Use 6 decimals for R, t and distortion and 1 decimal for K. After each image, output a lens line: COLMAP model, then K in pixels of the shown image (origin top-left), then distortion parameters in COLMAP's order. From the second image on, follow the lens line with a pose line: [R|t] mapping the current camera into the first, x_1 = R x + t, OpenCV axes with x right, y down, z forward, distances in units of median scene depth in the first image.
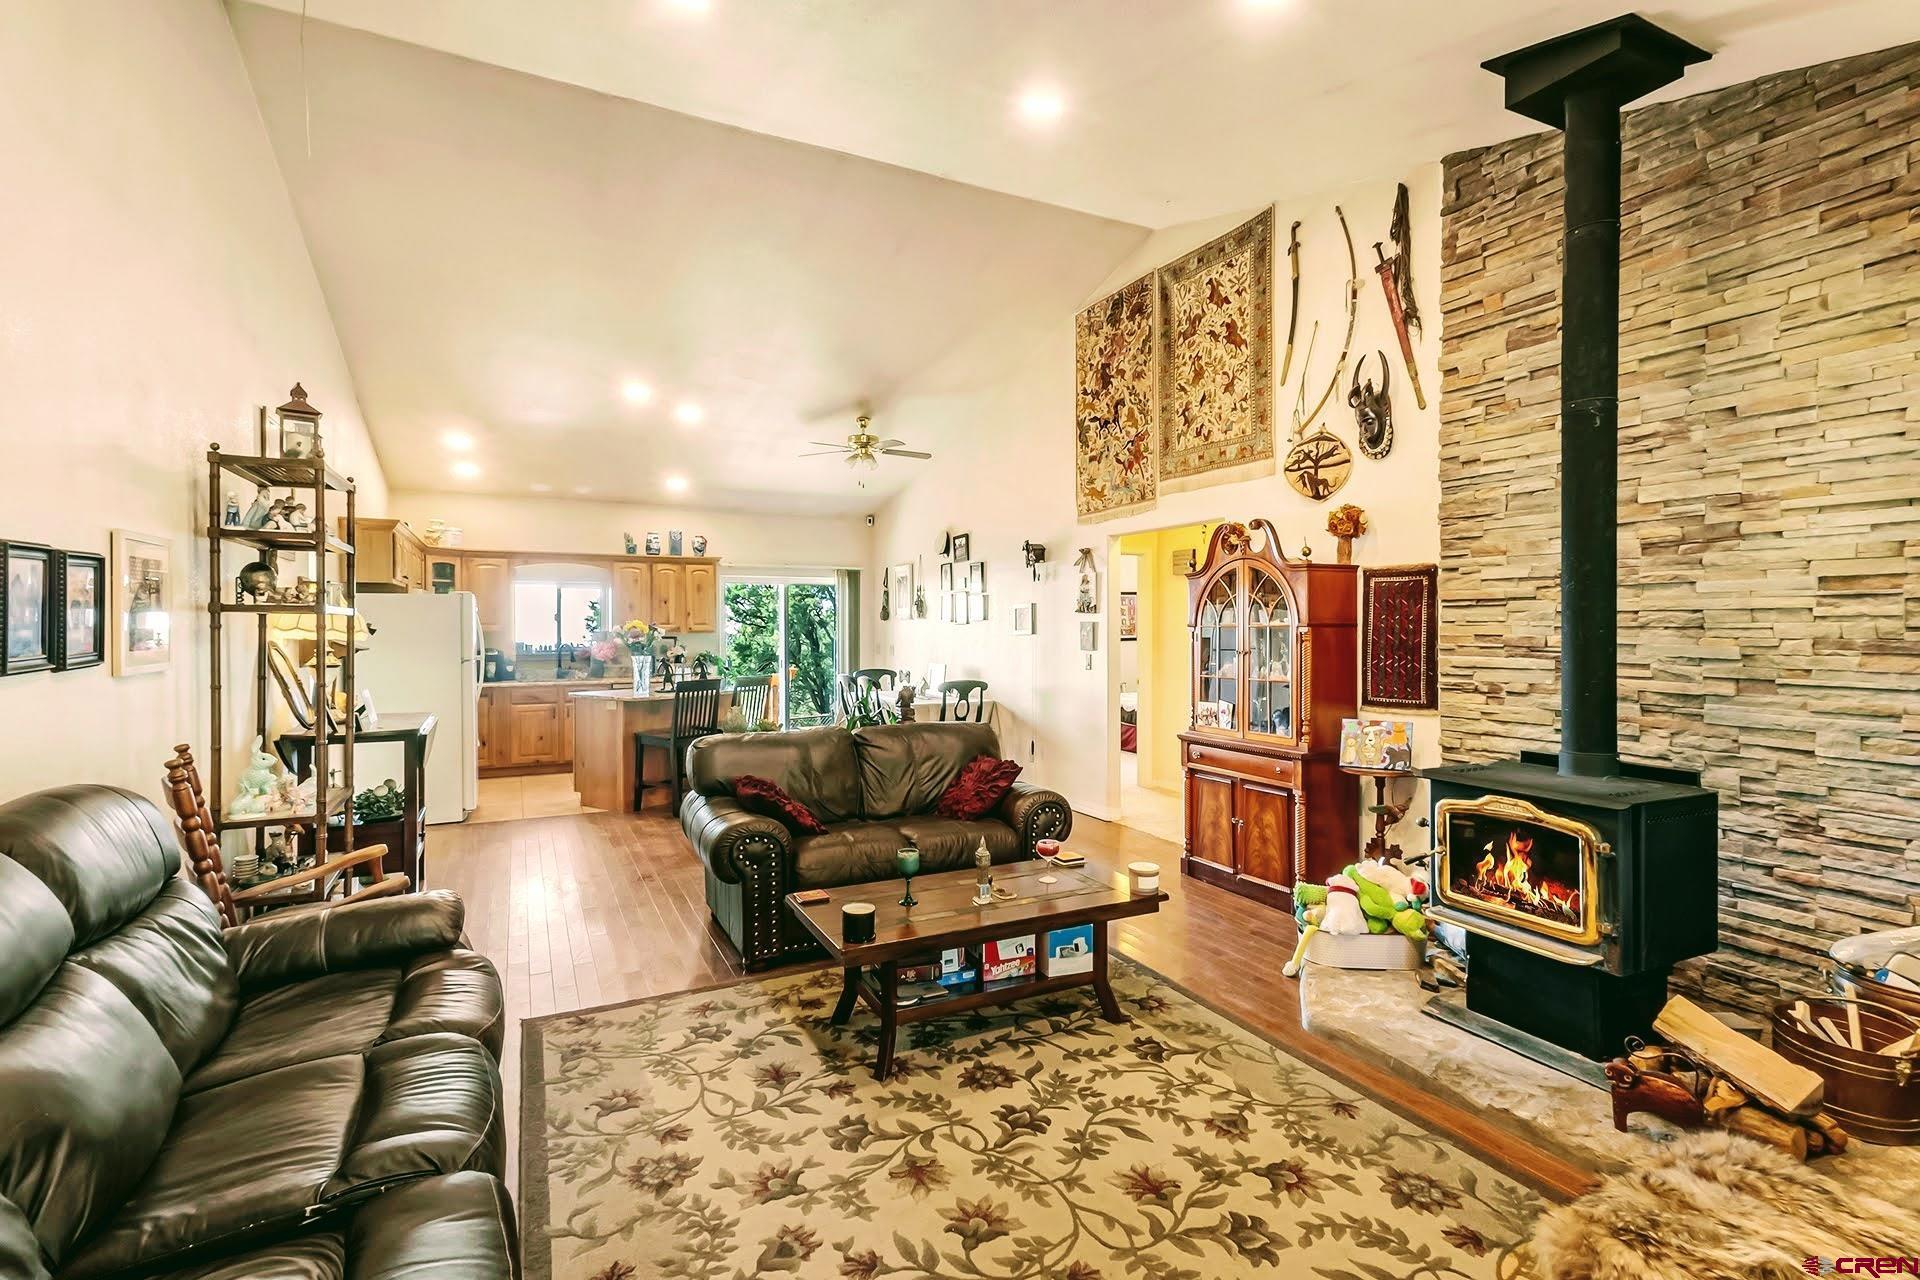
lens RADIAL K [[924.5, 0, 960.9], [0, 924.5, 632.8], [0, 0, 1]] dist [0.017985, -0.000169]
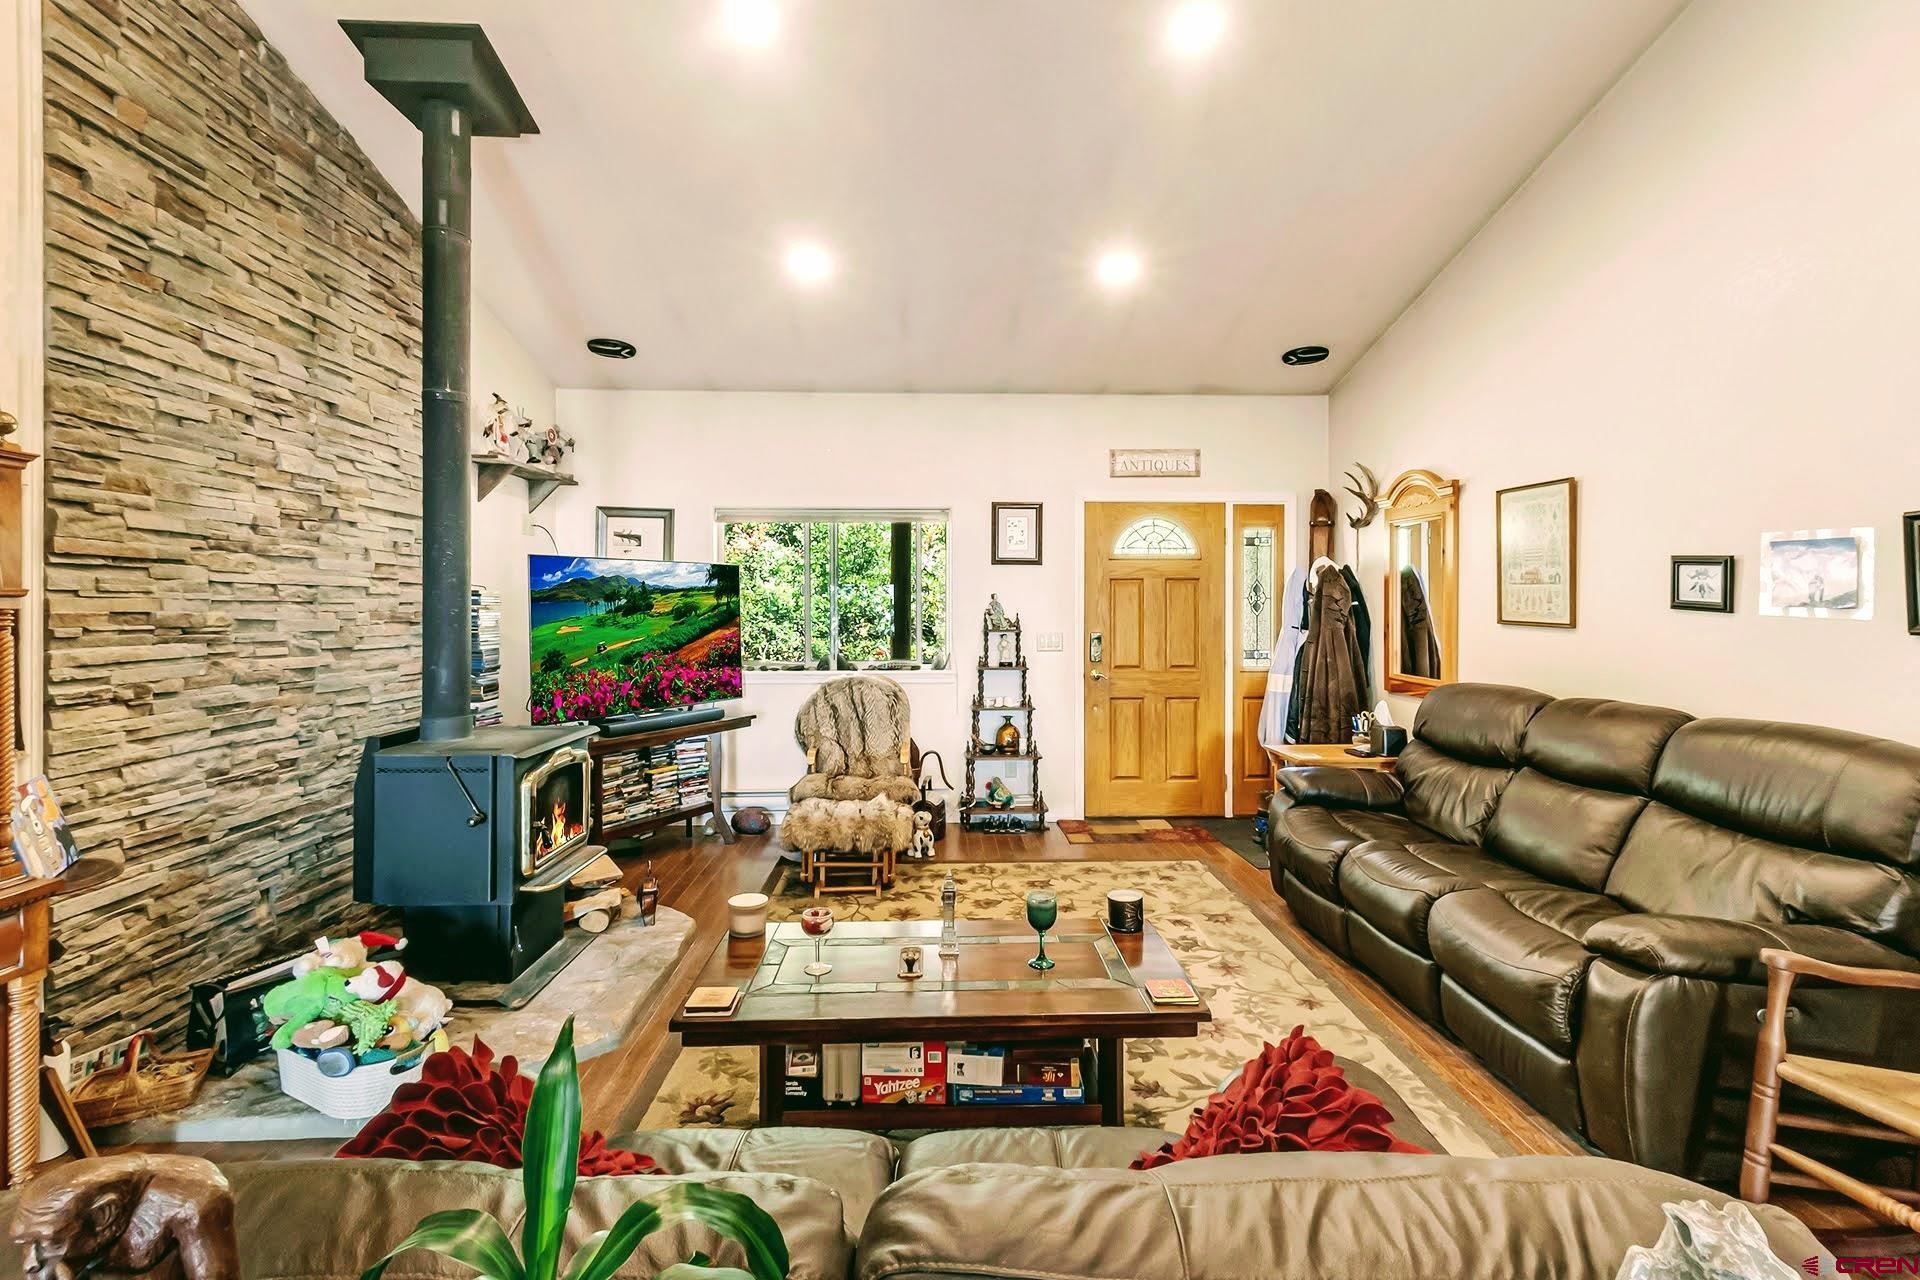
lens RADIAL K [[924.5, 0, 961.3], [0, 924.5, 623.9], [0, 0, 1]] dist [0.017985, -0.000169]
pose [[-0.914603, -0.003989, 0.404333, -0.276209], [0.006703, 0.999664, 0.025024, -0.002659], [-0.404297, 0.025597, -0.914269, 1.576630]]
